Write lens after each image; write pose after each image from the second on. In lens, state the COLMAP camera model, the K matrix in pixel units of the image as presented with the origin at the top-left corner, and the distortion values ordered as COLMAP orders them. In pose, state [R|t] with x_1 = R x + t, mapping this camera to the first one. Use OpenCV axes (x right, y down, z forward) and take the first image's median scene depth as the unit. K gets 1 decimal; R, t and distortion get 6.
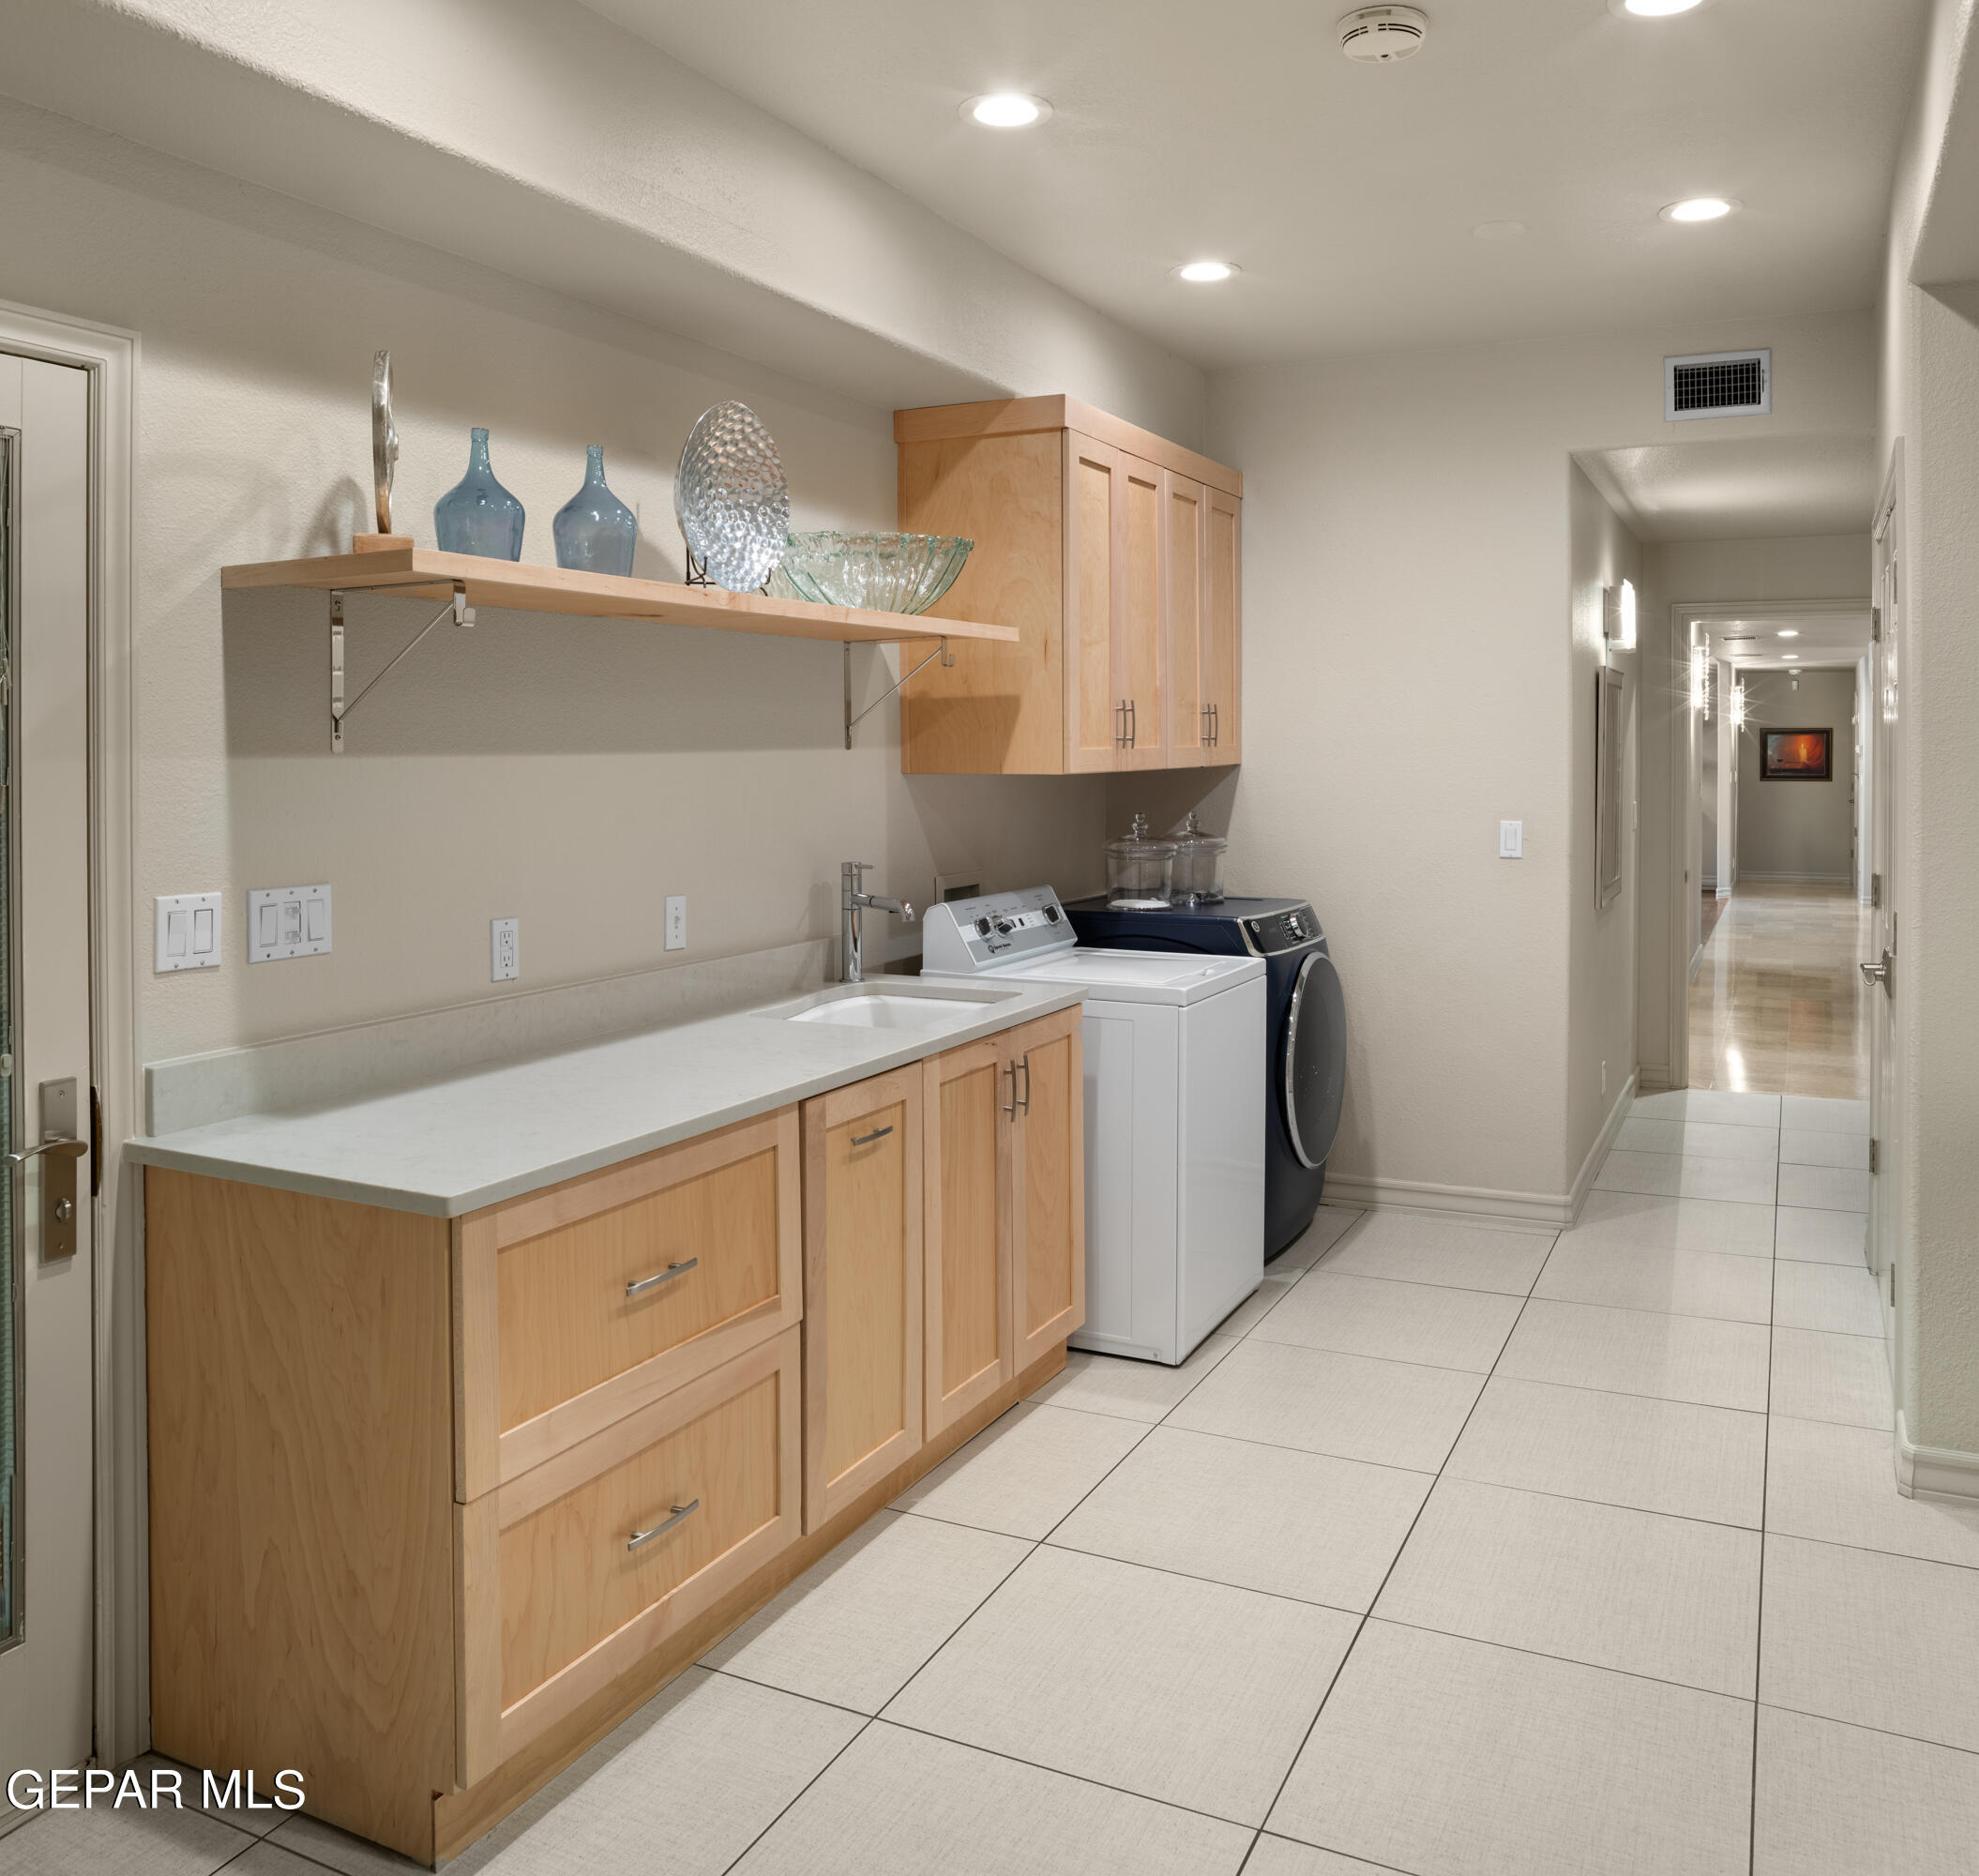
lens RADIAL K [[1653.8, 0, 990.7], [0, 1653.8, 886.5], [0, 0, 1]] dist [-0.088306, -0.002032]
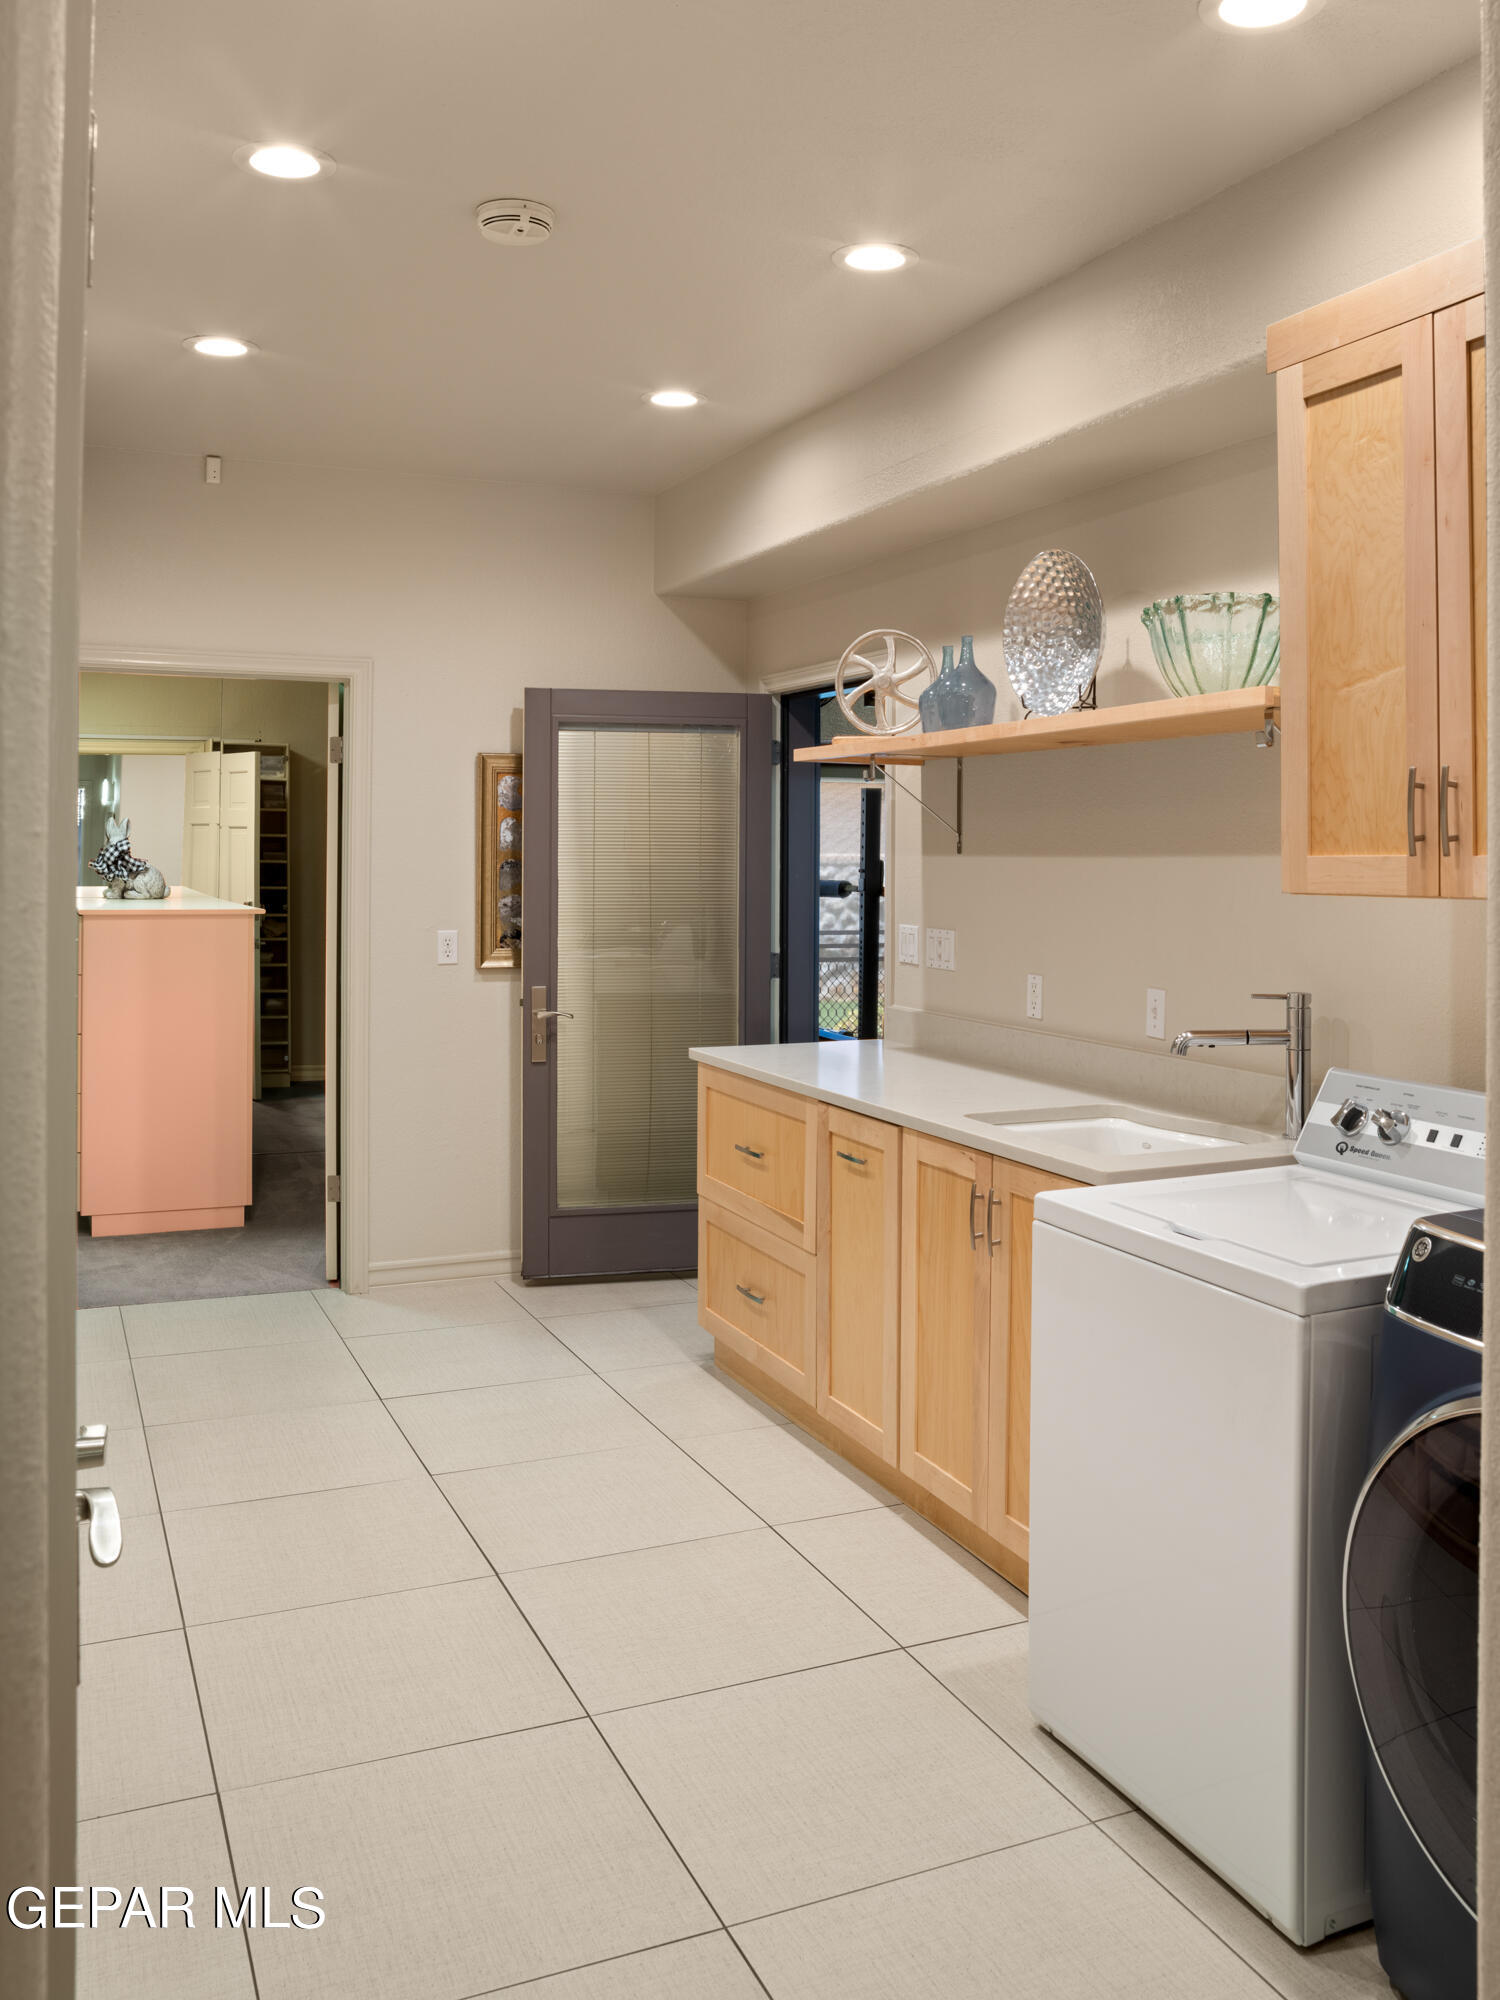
lens RADIAL K [[1628.6, 0, 750.0], [0, 1628.6, 1000.0], [0, 0, 1]] dist [-0.001814, -0.001221]
pose [[-0.637484, 0.071545, -0.767135, 0.892074], [-0.064278, 0.987269, 0.145490, -0.140162], [0.767778, 0.142058, -0.624770, 1.627003]]
